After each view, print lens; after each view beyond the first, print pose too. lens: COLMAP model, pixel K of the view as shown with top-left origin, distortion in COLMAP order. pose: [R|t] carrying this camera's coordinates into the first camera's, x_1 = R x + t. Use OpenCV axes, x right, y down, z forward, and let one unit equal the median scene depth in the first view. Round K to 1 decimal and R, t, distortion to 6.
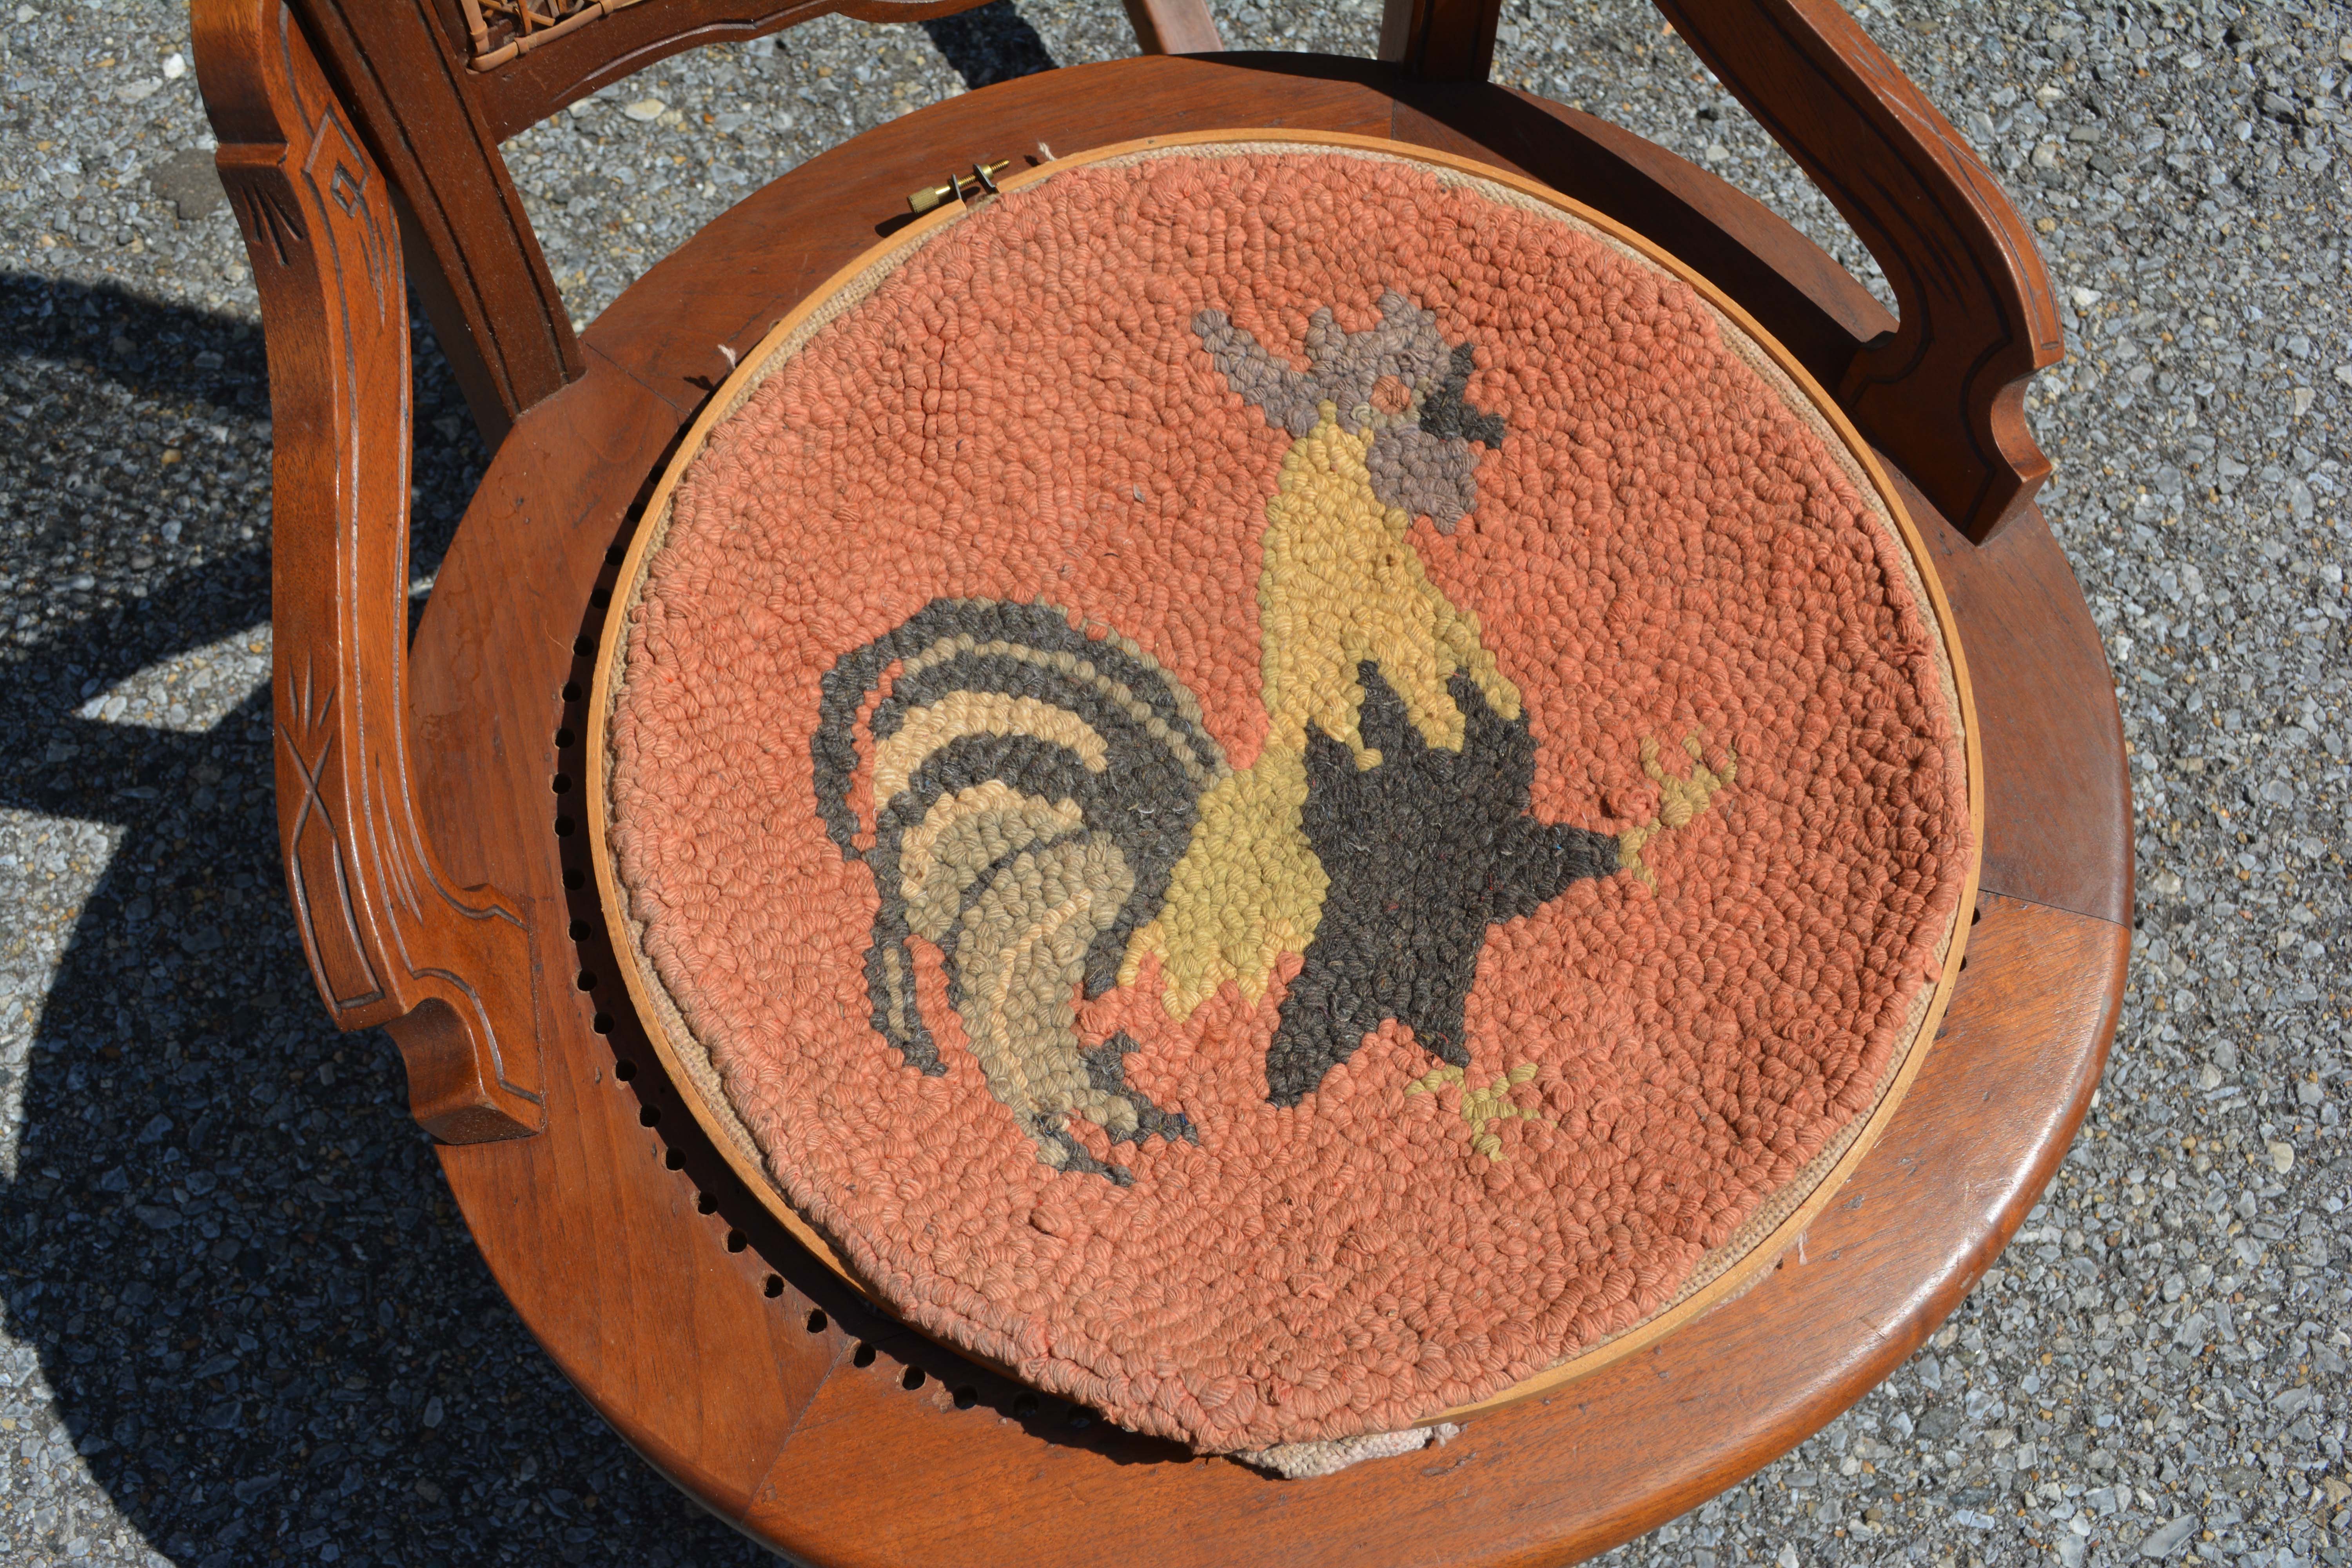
lens RADIAL K [[2427.0, 0, 1157.7], [0, 2427.0, 798.3], [0, 0, 1]] dist [-0.055877, 0.000000]
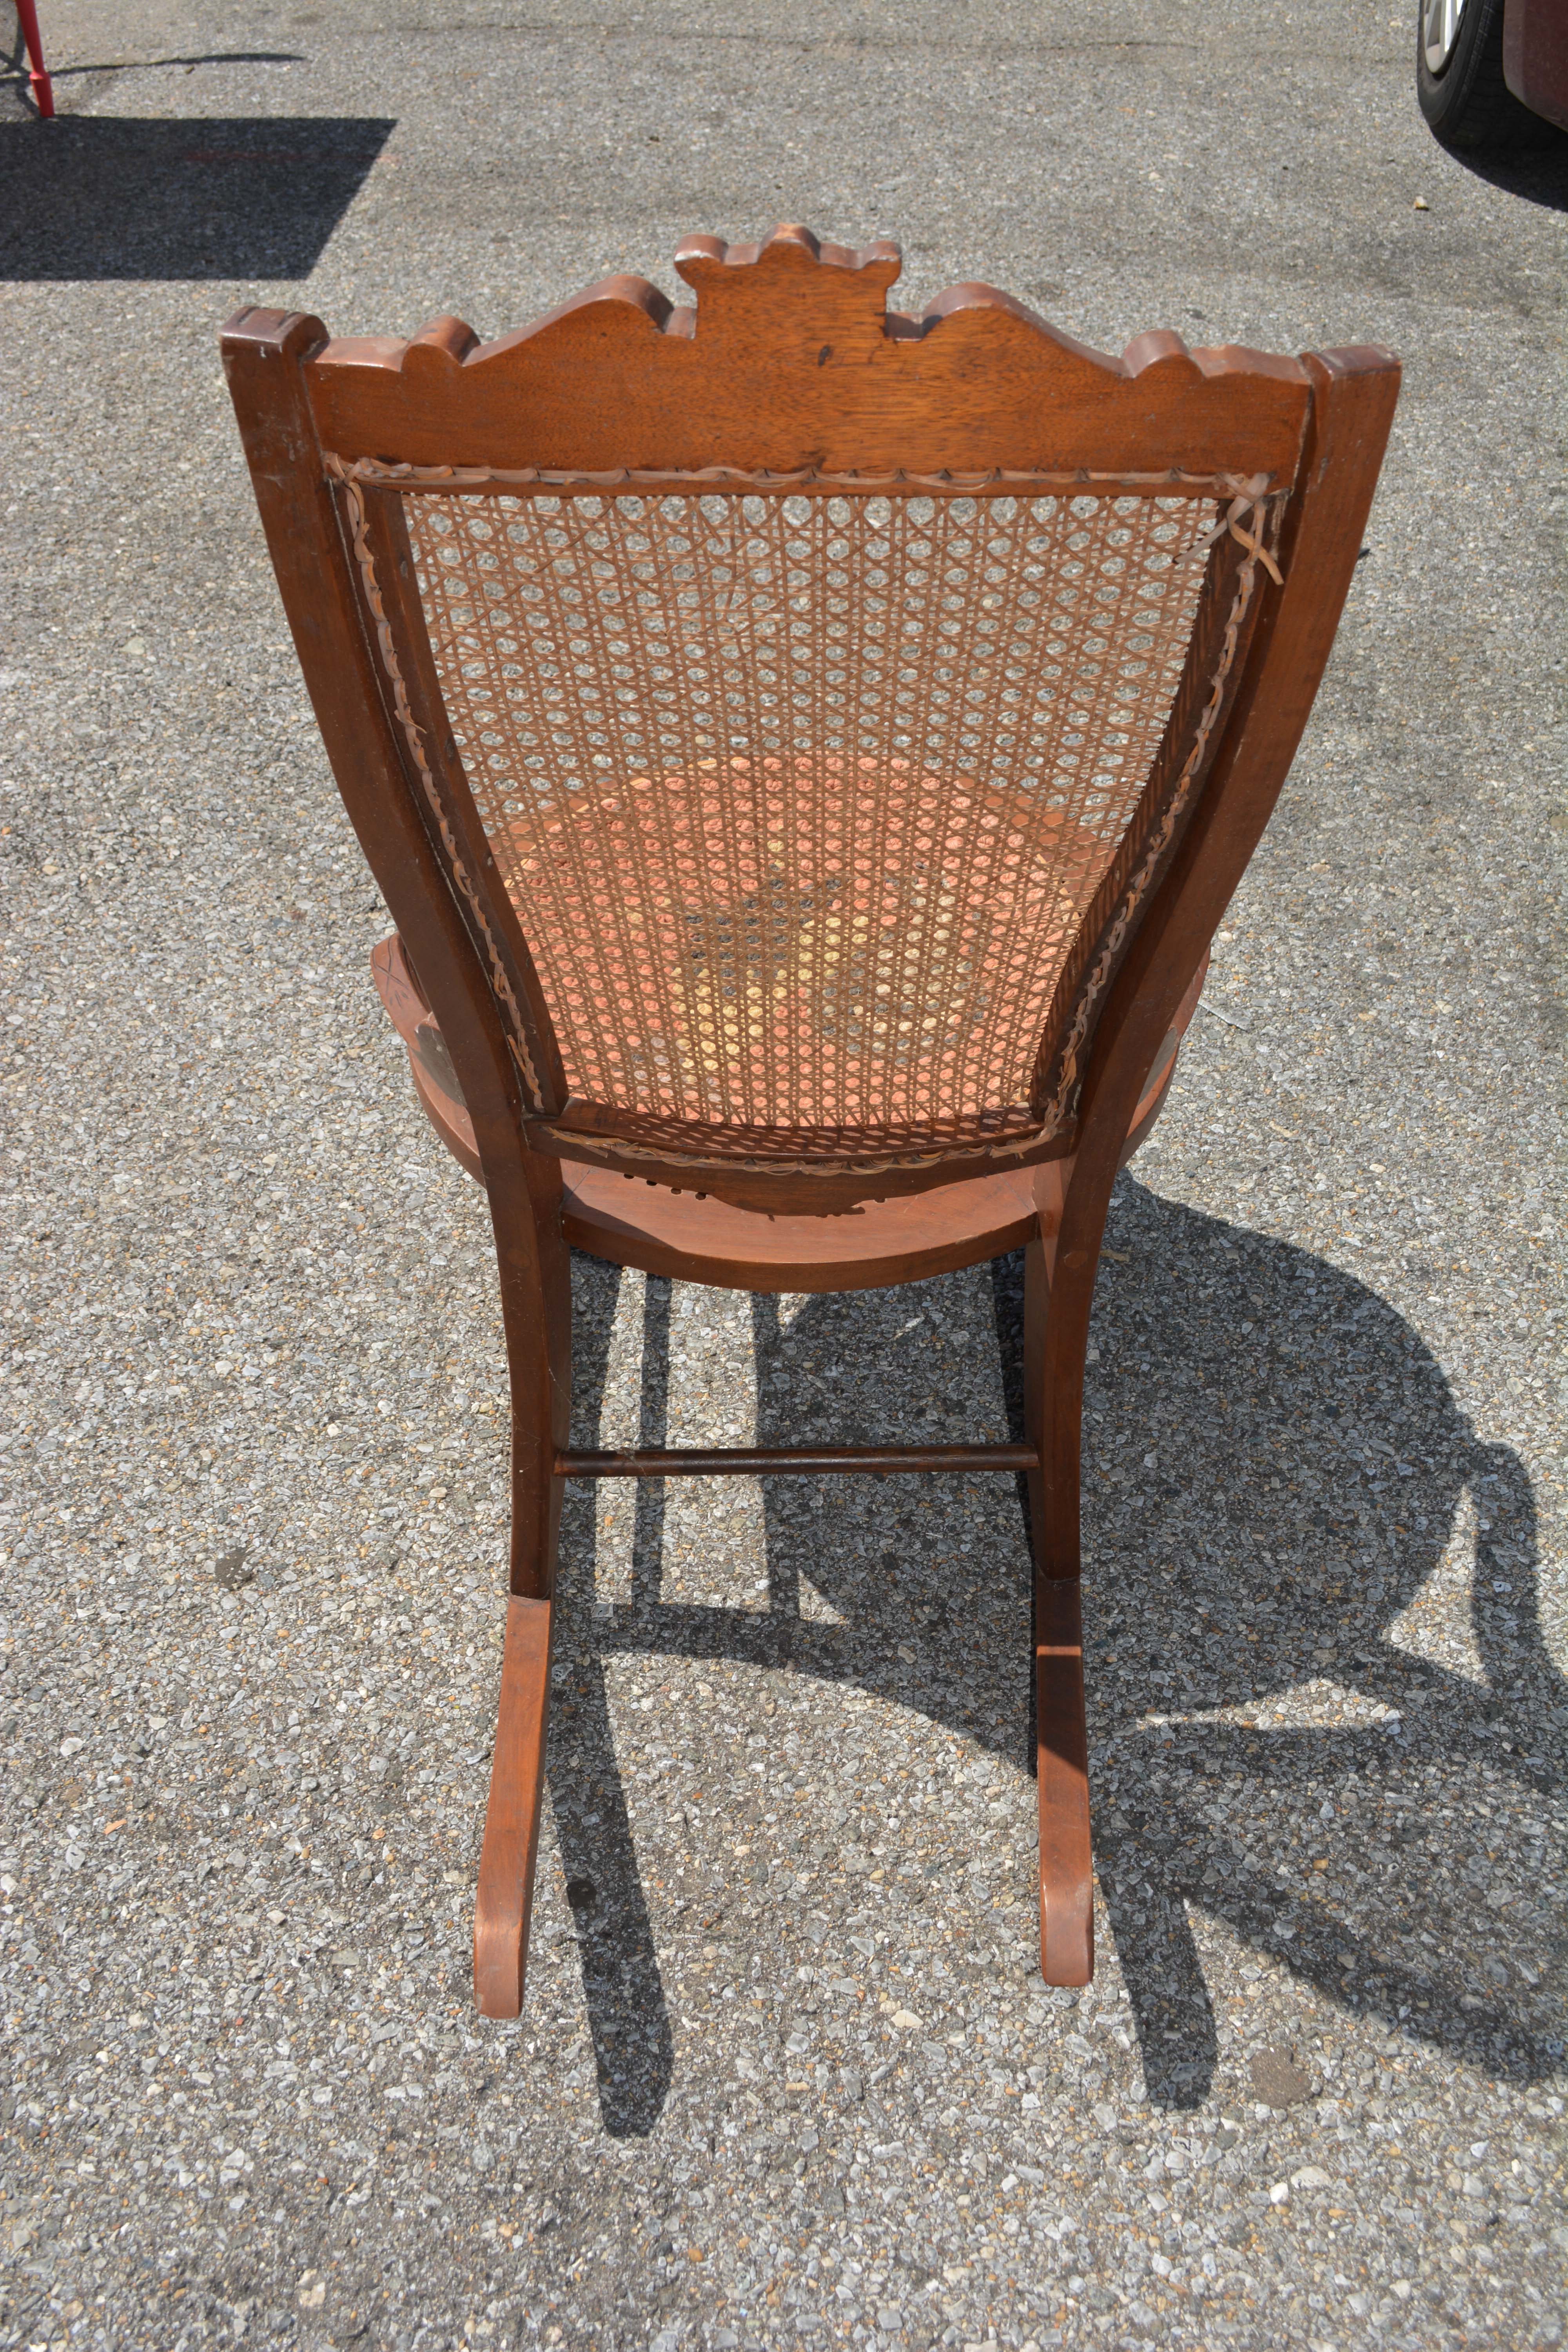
lens RADIAL K [[2427.0, 0, 787.5], [0, 2427.0, 1135.2], [0, 0, 1]] dist [-0.055877, 0.000000]
pose [[-0.923028, -0.291303, 0.251321, -0.393568], [0.350966, -0.369925, 0.860220, -1.406541], [-0.157615, 0.882212, 0.443689, 0.088388]]
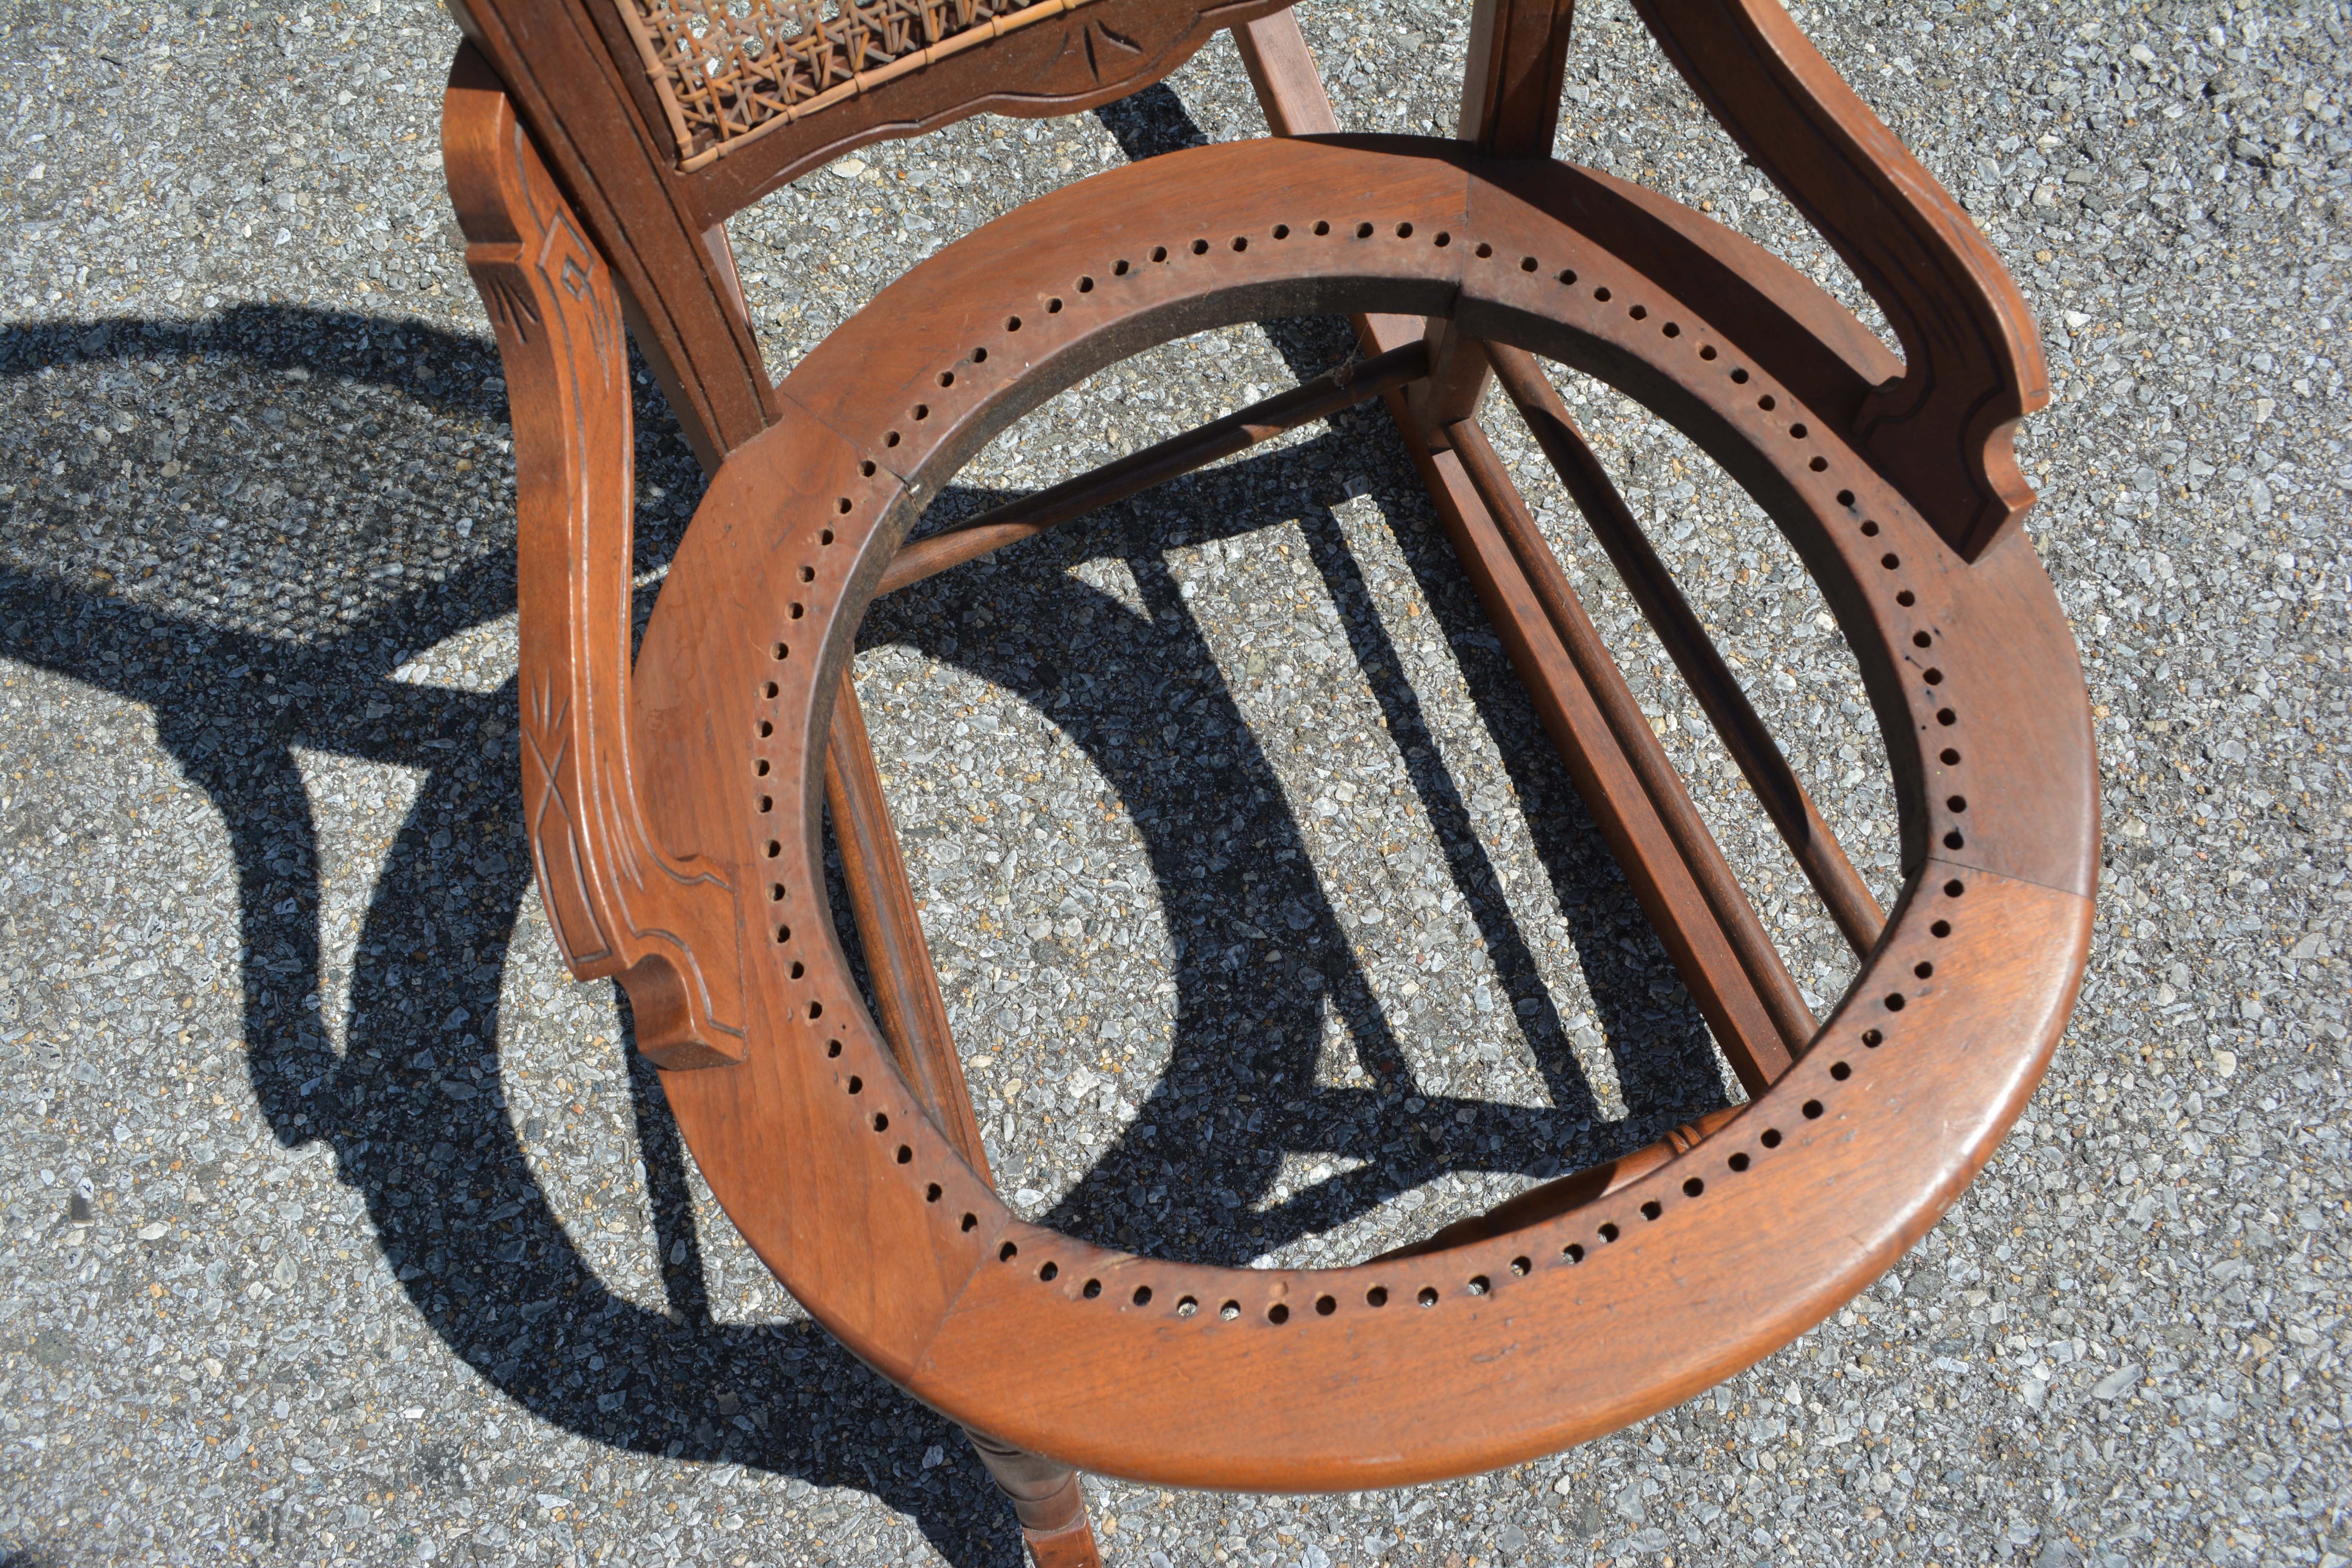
lens RADIAL K [[1992.9, 0, 1166.3], [0, 1992.9, 805.0], [0, 0, 1]] dist [-0.074835, 0.005389]
pose [[0.997783, 0.007239, -0.066155, 0.013481], [-0.003564, 0.998452, 0.055504, -0.029923], [0.066455, -0.055145, 0.996264, 0.020574]]
